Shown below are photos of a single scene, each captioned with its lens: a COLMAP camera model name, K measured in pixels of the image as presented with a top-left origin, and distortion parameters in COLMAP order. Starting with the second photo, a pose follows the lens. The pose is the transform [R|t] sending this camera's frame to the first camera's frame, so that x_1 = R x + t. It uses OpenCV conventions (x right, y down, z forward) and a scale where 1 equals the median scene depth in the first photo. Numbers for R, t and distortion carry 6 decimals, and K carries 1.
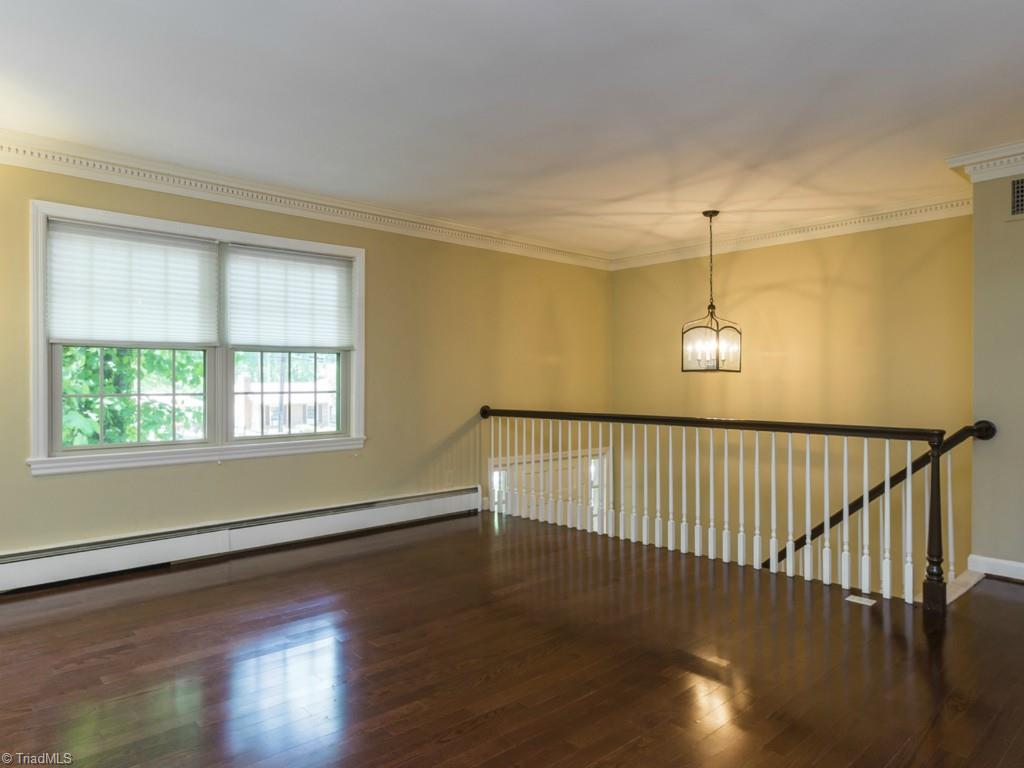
lens RADIAL K [[655.8, 0, 509.4], [0, 655.8, 388.6], [0, 0, 1]] dist [0.000536, -0.000523]
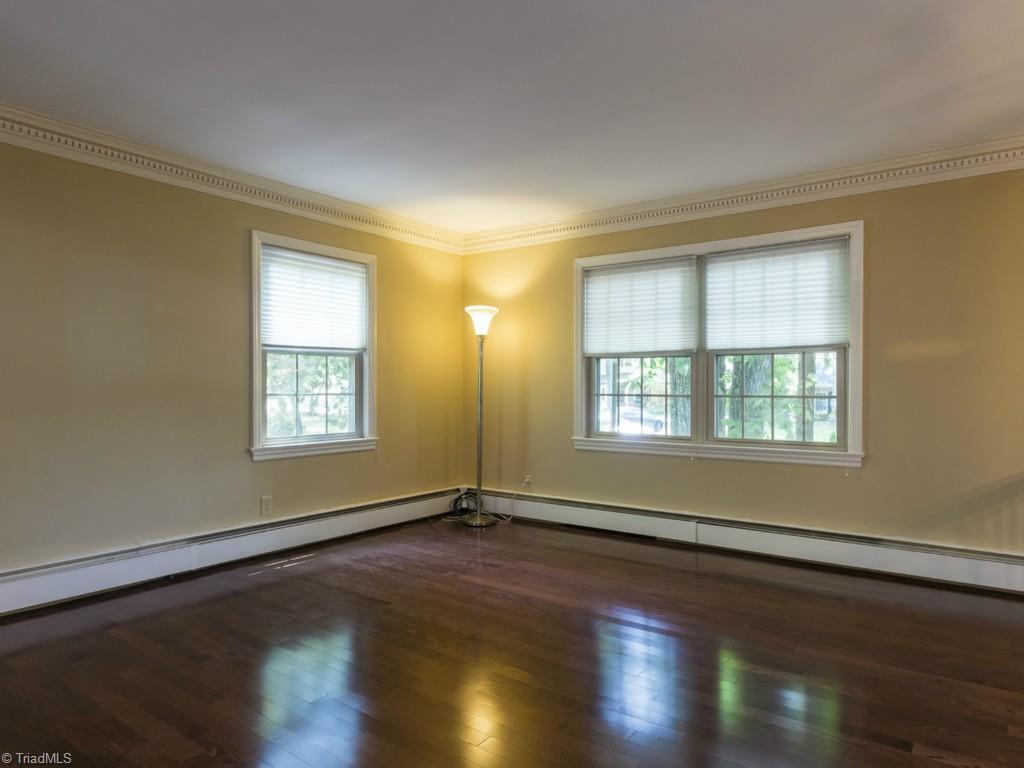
lens RADIAL K [[648.6, 0, 512.0], [0, 648.6, 384.0], [0, 0, 1]] dist [0.002658, 0.001857]
pose [[0.193434, 0.003524, -0.981107, 0.550884], [-0.011513, 0.999933, 0.001322, -0.009520], [0.981046, 0.011040, 0.193462, 0.491662]]
